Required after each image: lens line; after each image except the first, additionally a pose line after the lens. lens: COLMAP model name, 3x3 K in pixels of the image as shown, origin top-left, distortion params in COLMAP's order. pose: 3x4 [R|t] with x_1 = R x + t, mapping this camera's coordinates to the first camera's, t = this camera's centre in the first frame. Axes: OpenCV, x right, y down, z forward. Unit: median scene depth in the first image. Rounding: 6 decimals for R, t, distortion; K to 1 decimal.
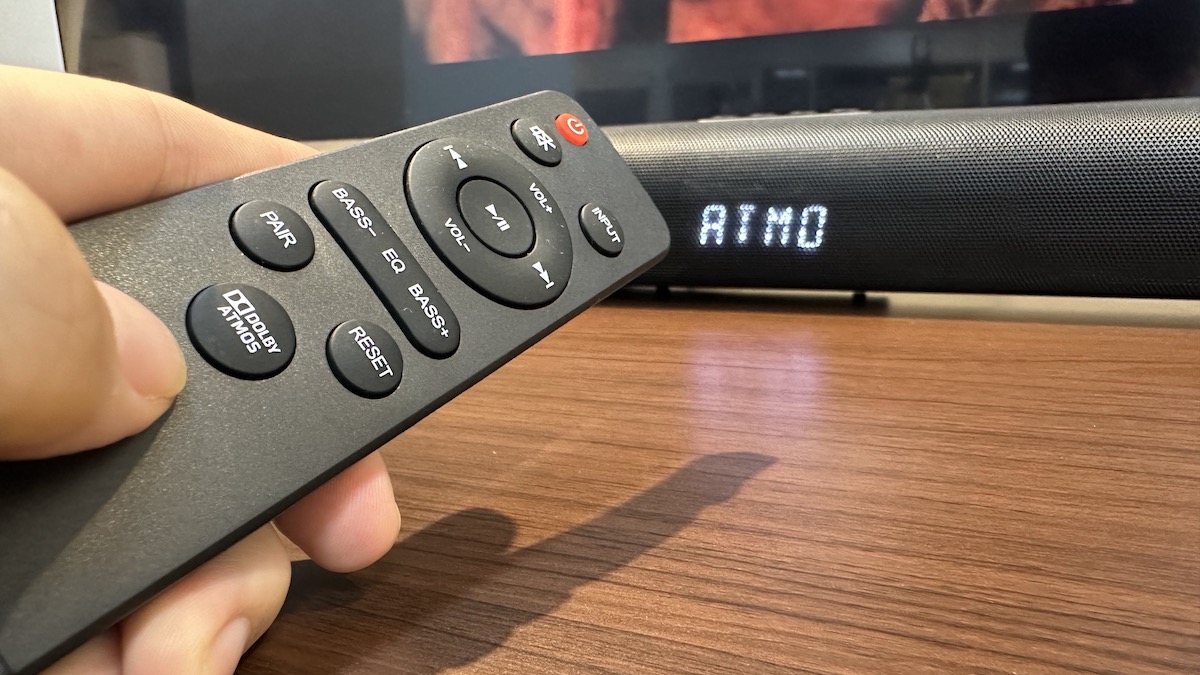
lens RADIAL K [[871.2, 0, 600.0], [0, 871.2, 337.5], [0, 0, 1]] dist [-0.024384, -0.001584]
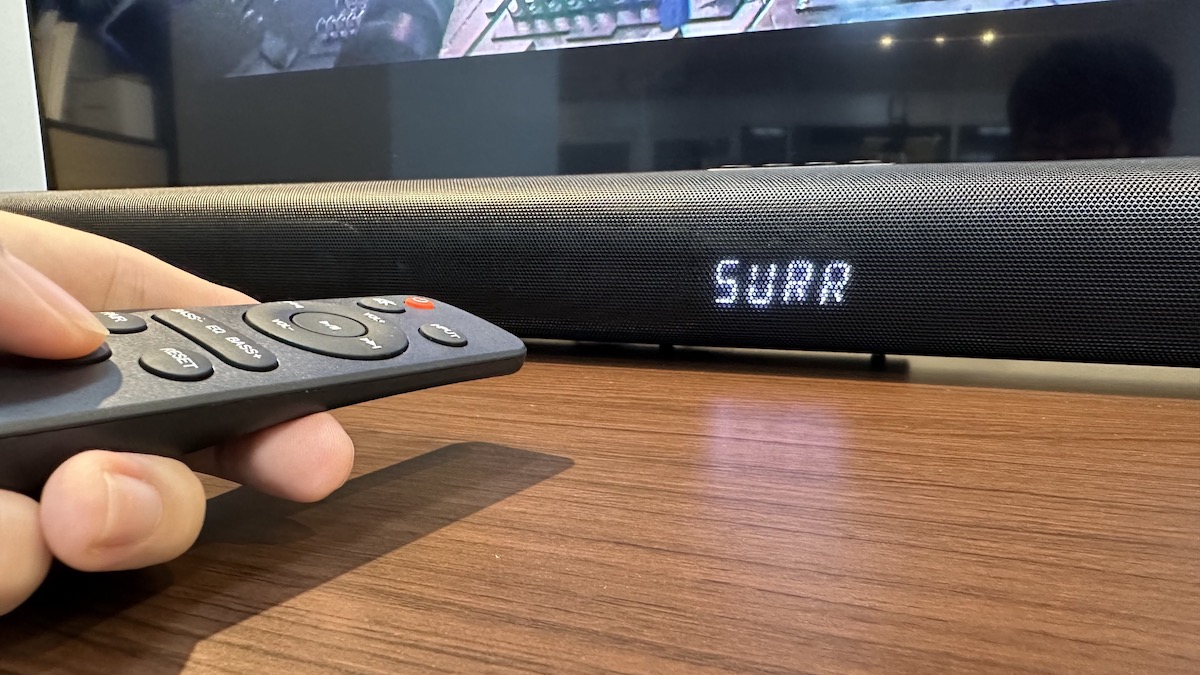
lens RADIAL K [[826.5, 0, 600.0], [0, 826.5, 337.5], [0, 0, 1]] dist [0.000033, -0.000634]
pose [[0.999284, 0.016584, 0.034013, -0.048046], [-0.014797, 0.998531, -0.052130, -0.029239], [-0.034827, 0.051589, 0.998061, 0.189435]]
